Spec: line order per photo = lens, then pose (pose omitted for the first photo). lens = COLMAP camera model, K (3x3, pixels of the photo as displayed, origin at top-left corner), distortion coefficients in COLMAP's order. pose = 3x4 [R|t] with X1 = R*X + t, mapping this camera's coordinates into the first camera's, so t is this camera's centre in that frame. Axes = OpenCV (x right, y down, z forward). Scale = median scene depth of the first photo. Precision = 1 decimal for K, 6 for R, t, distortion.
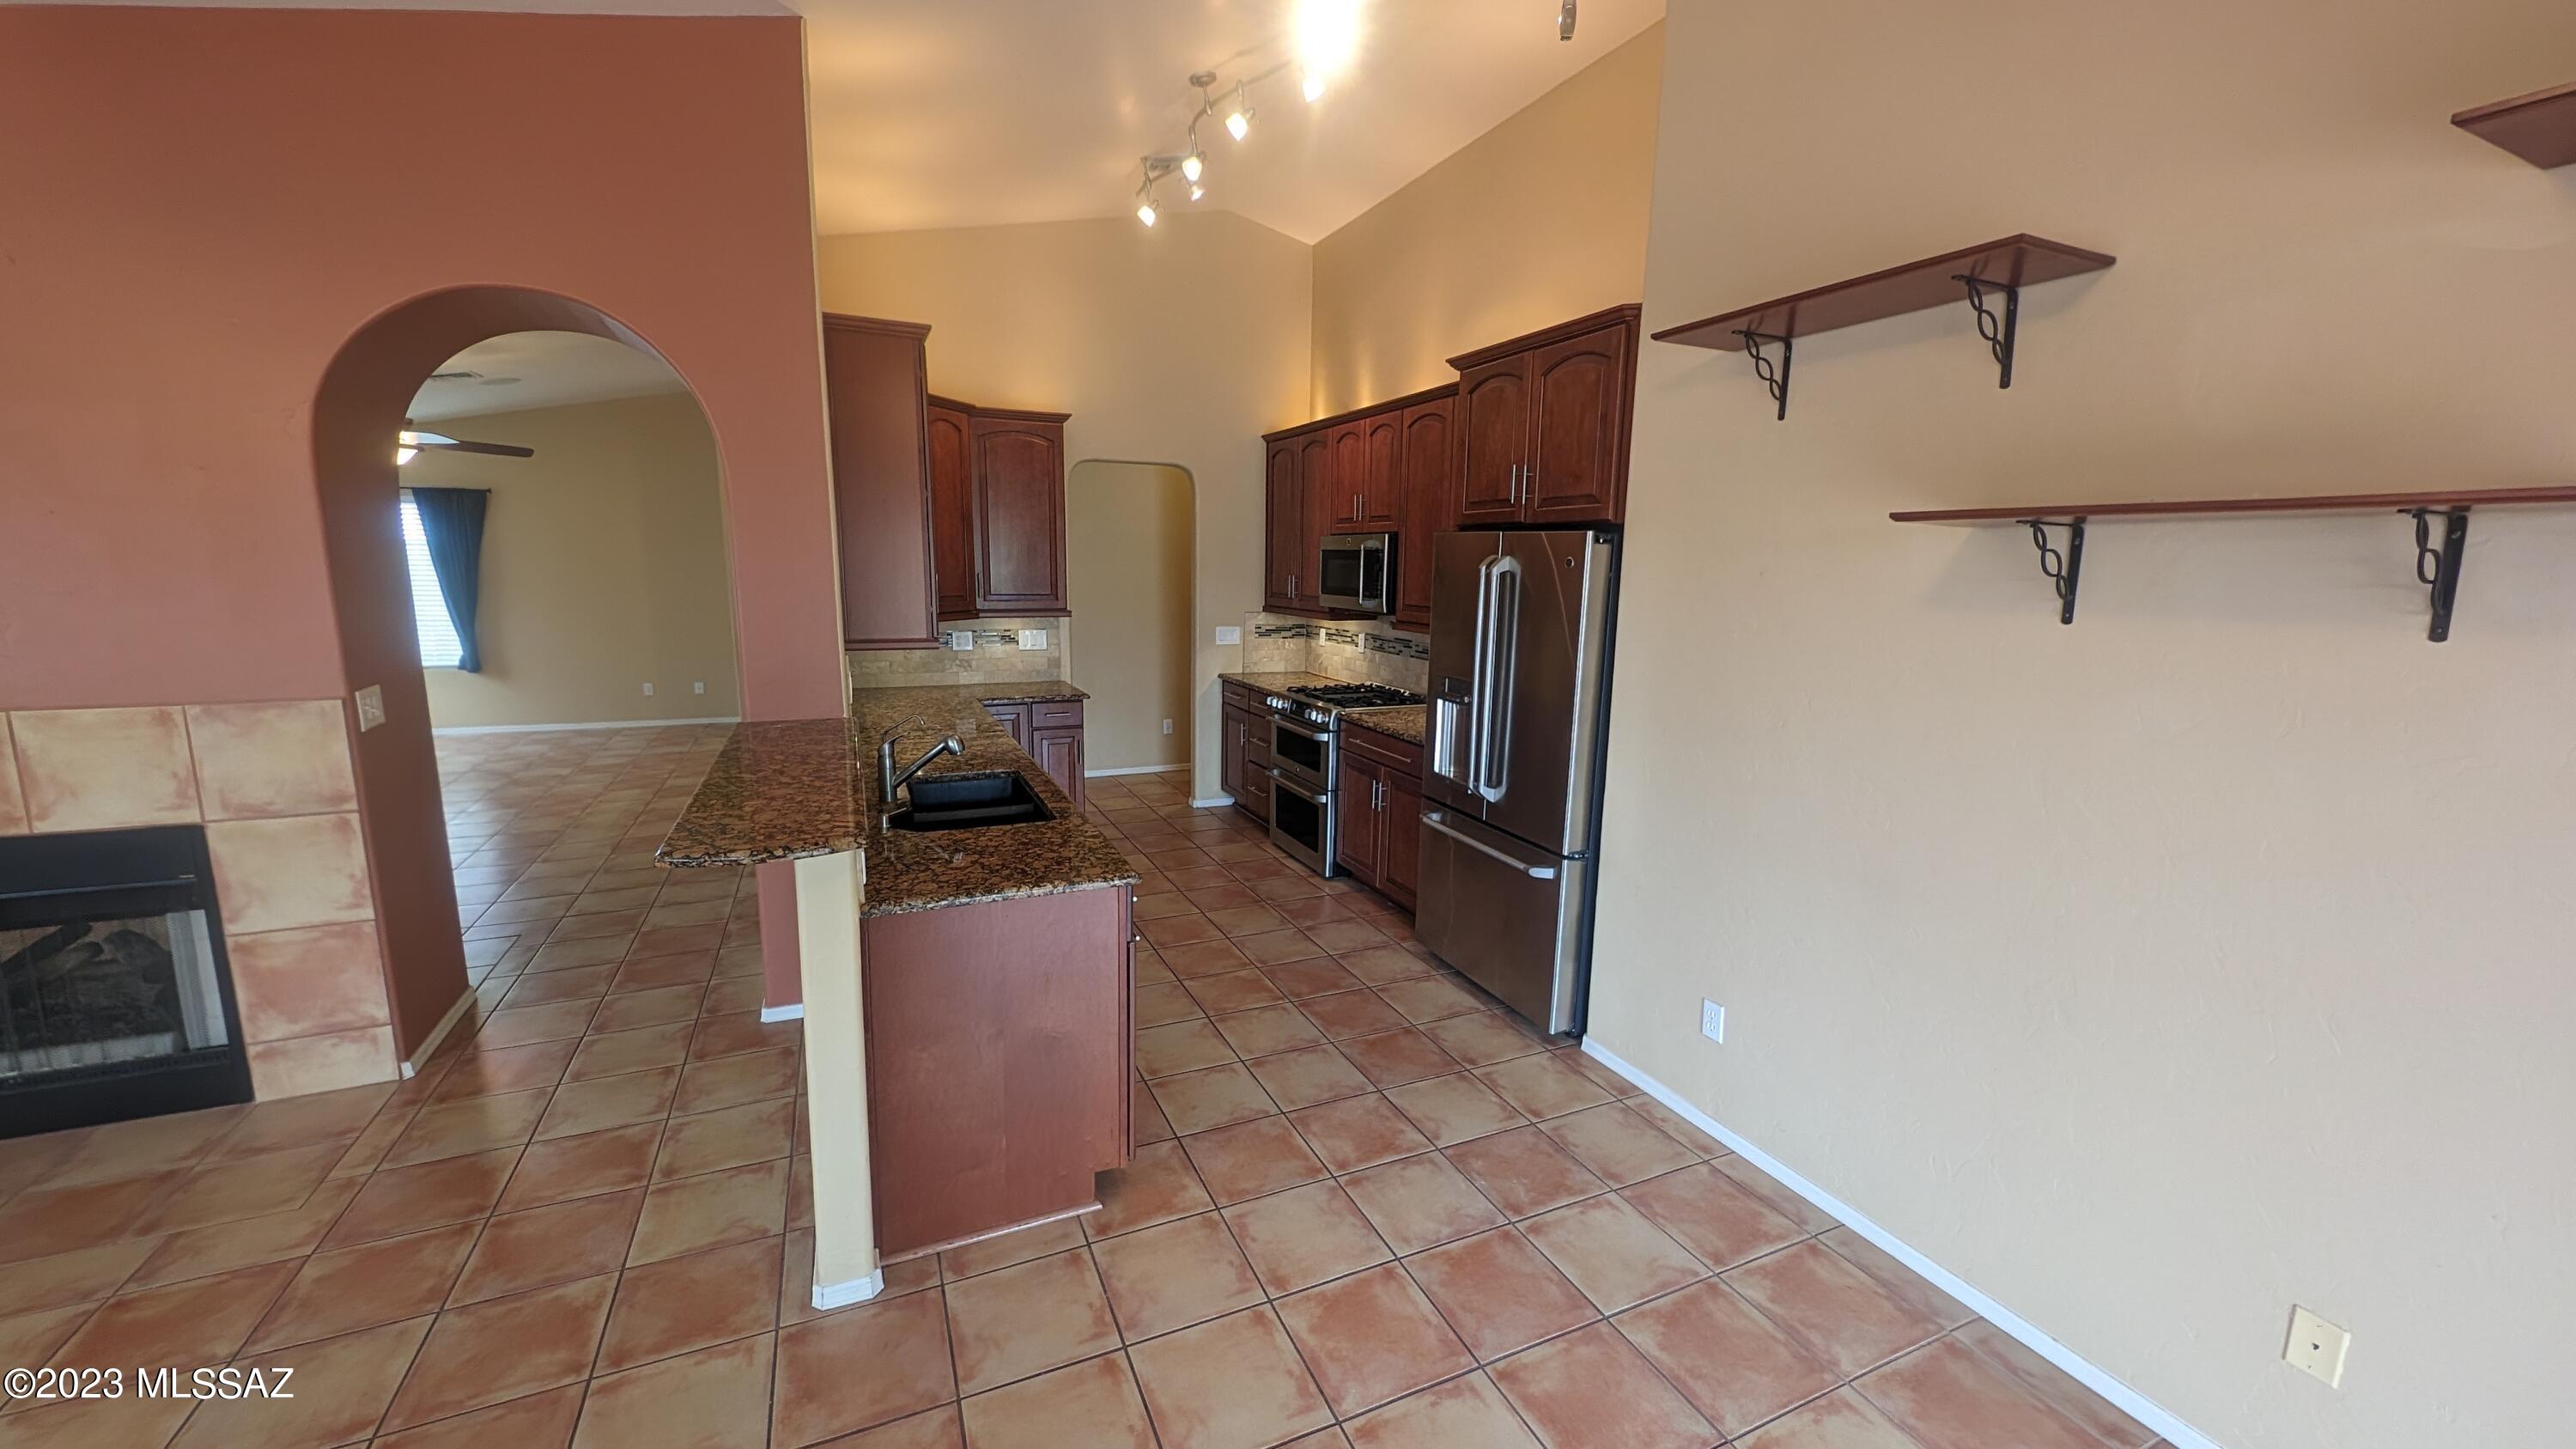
lens RADIAL K [[966.5, 0, 1284.5], [0, 966.5, 724.9], [0, 0, 1]] dist [0.018864, -0.009728]
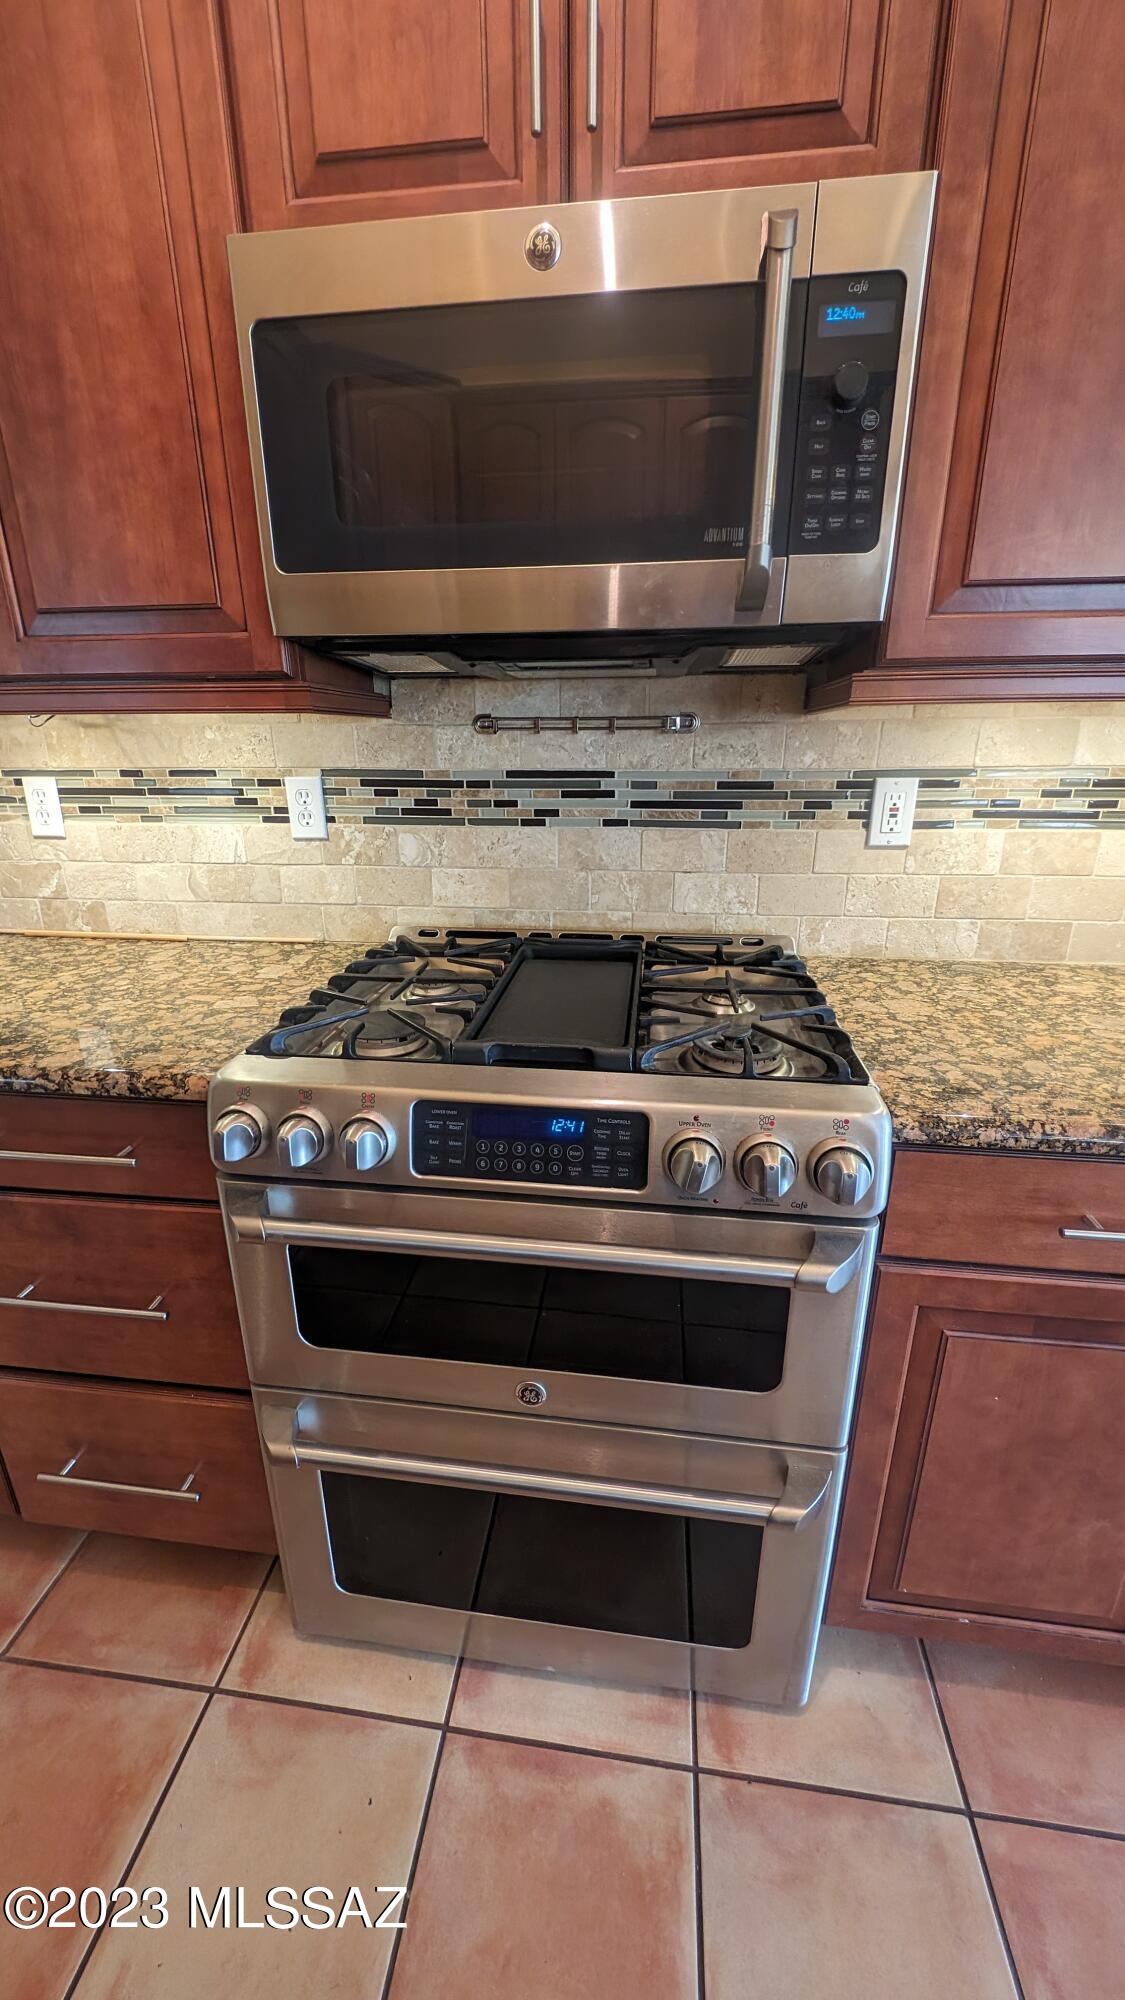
lens RADIAL K [[750.9, 0, 562.5], [0, 750.9, 1000.0], [0, 0, 1]] dist [0.019038, -0.010657]
pose [[0.525338, -0.292760, 0.798944, -0.101436], [0.155753, 0.956168, 0.247959, -0.087312], [-0.836517, -0.005825, 0.547910, 0.968654]]
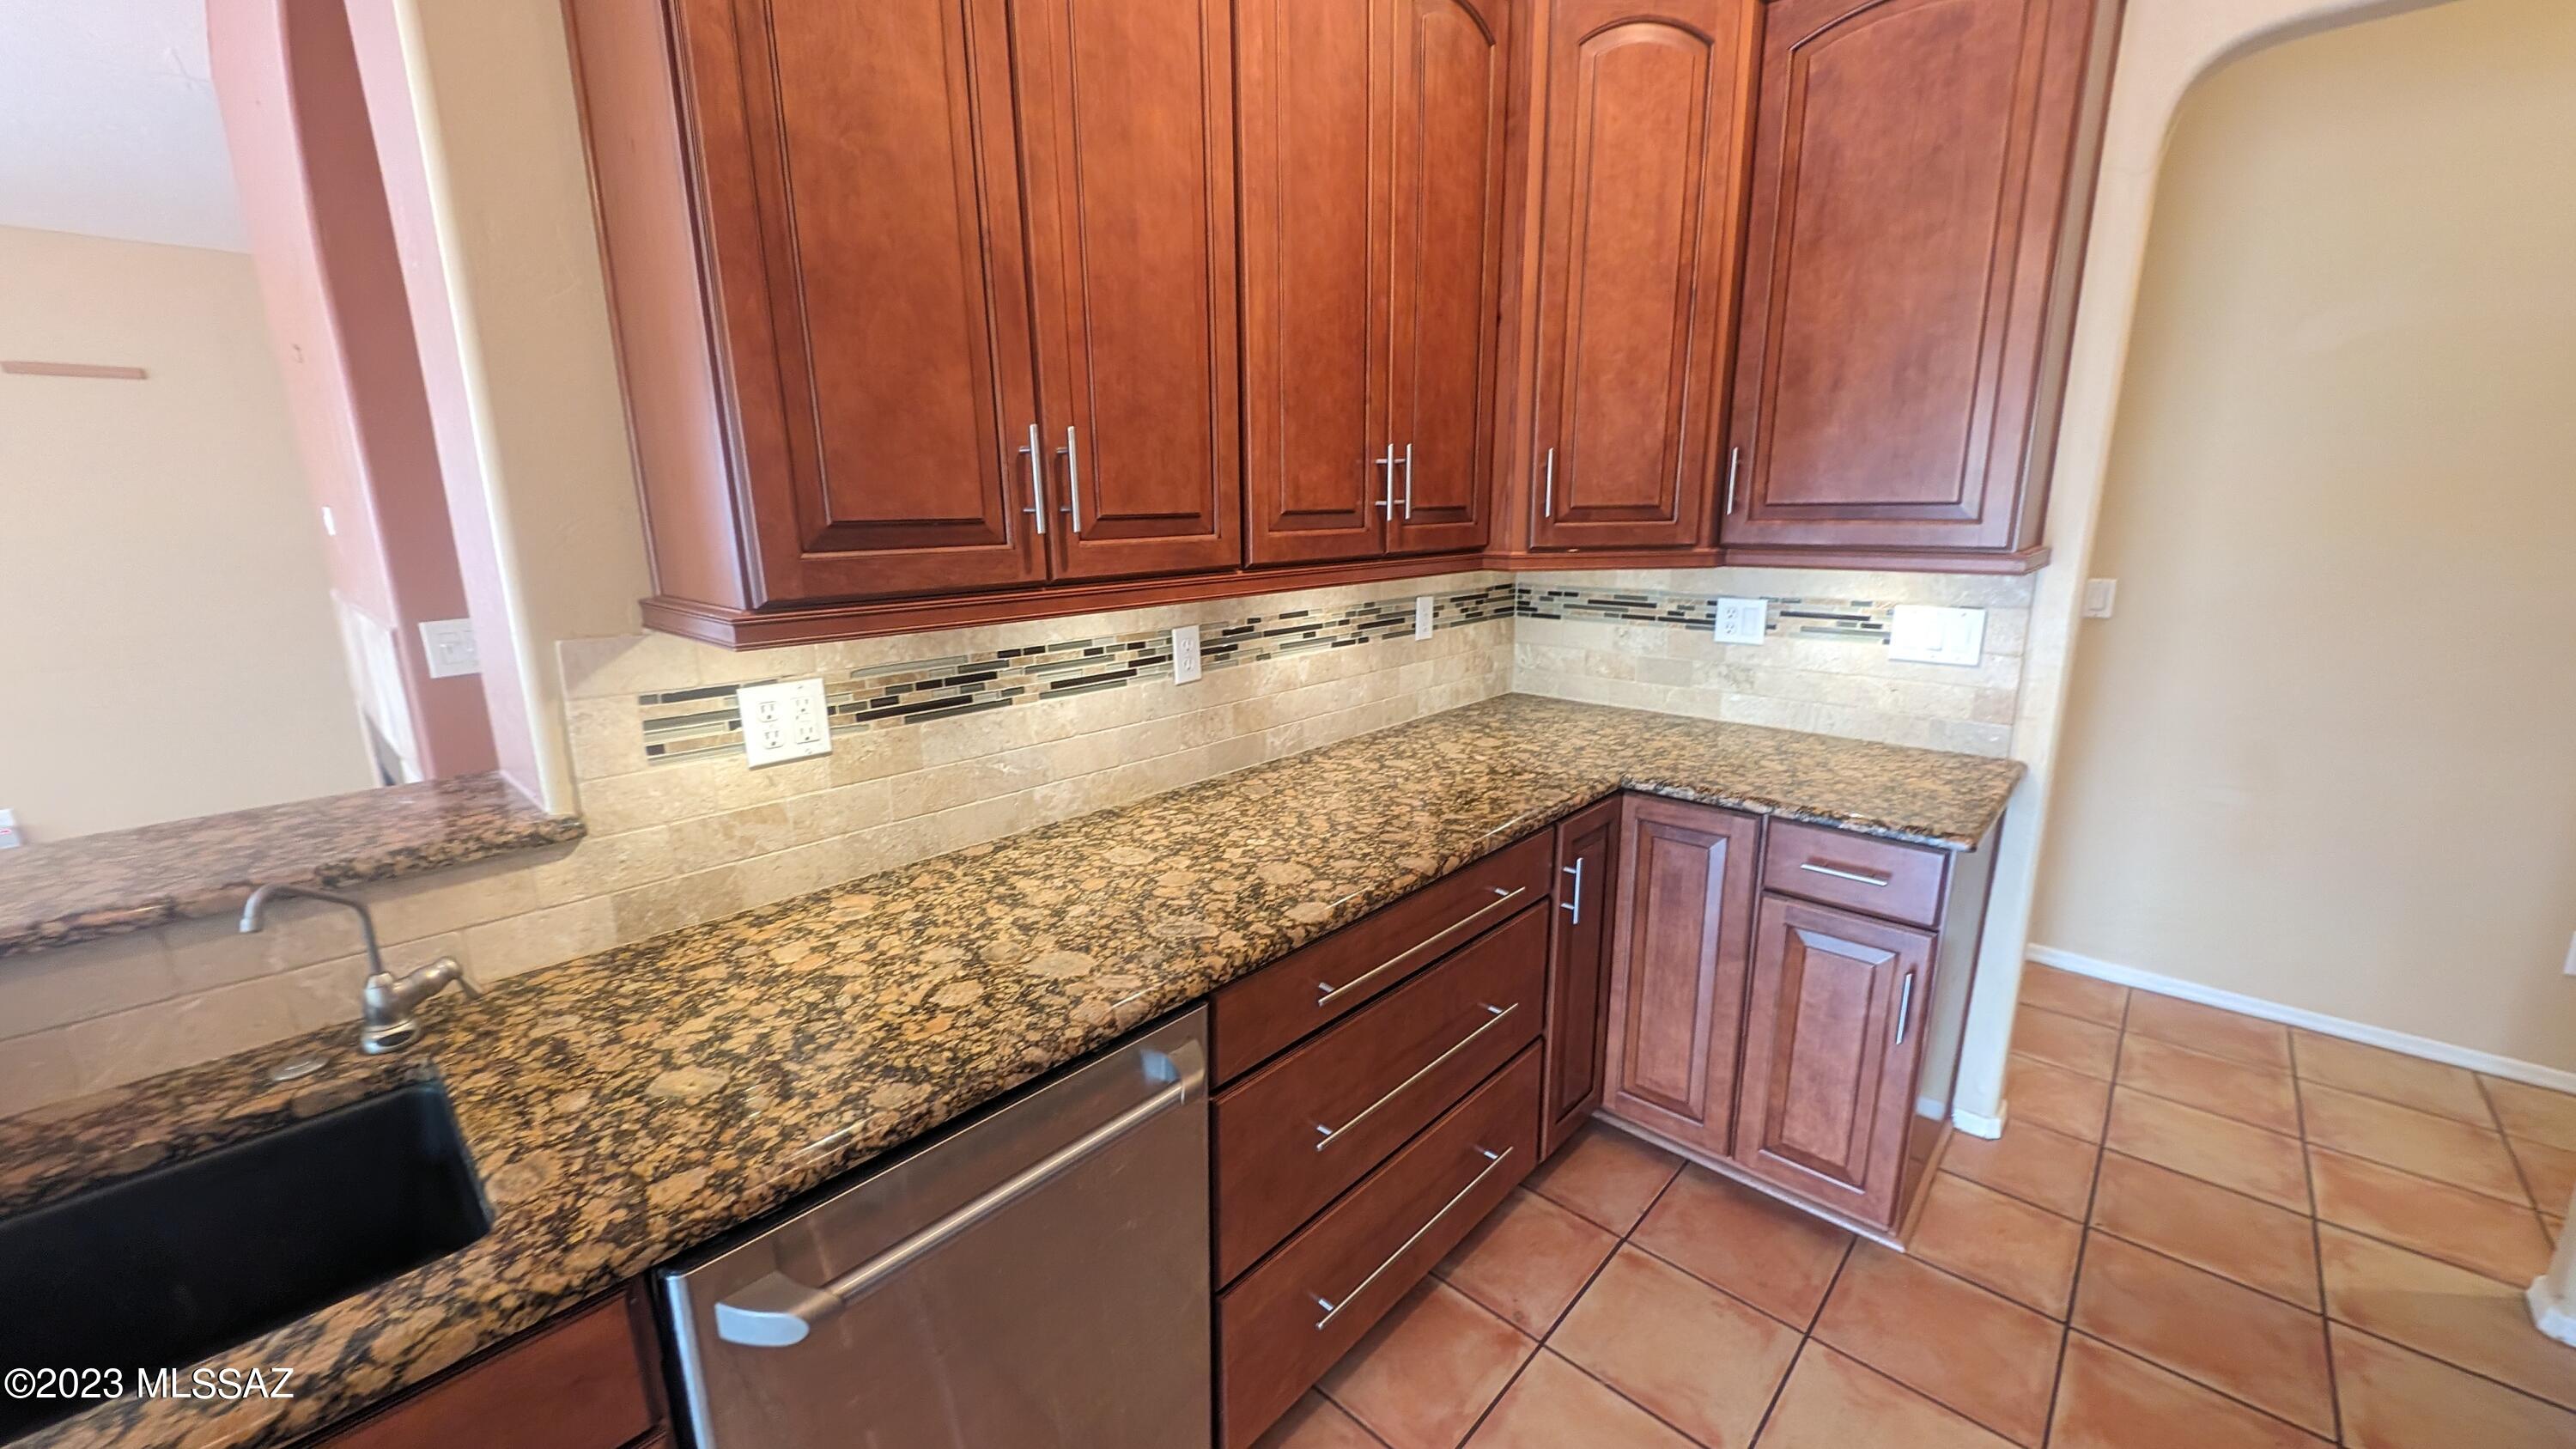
lens RADIAL K [[966.5, 0, 1284.5], [0, 966.5, 724.9], [0, 0, 1]] dist [0.018864, -0.009728]
pose [[0.382729, 0.186796, -0.904780, -0.020445], [-0.137097, 0.979986, 0.144330, -0.089044], [0.913632, 0.068804, 0.400678, 0.759484]]
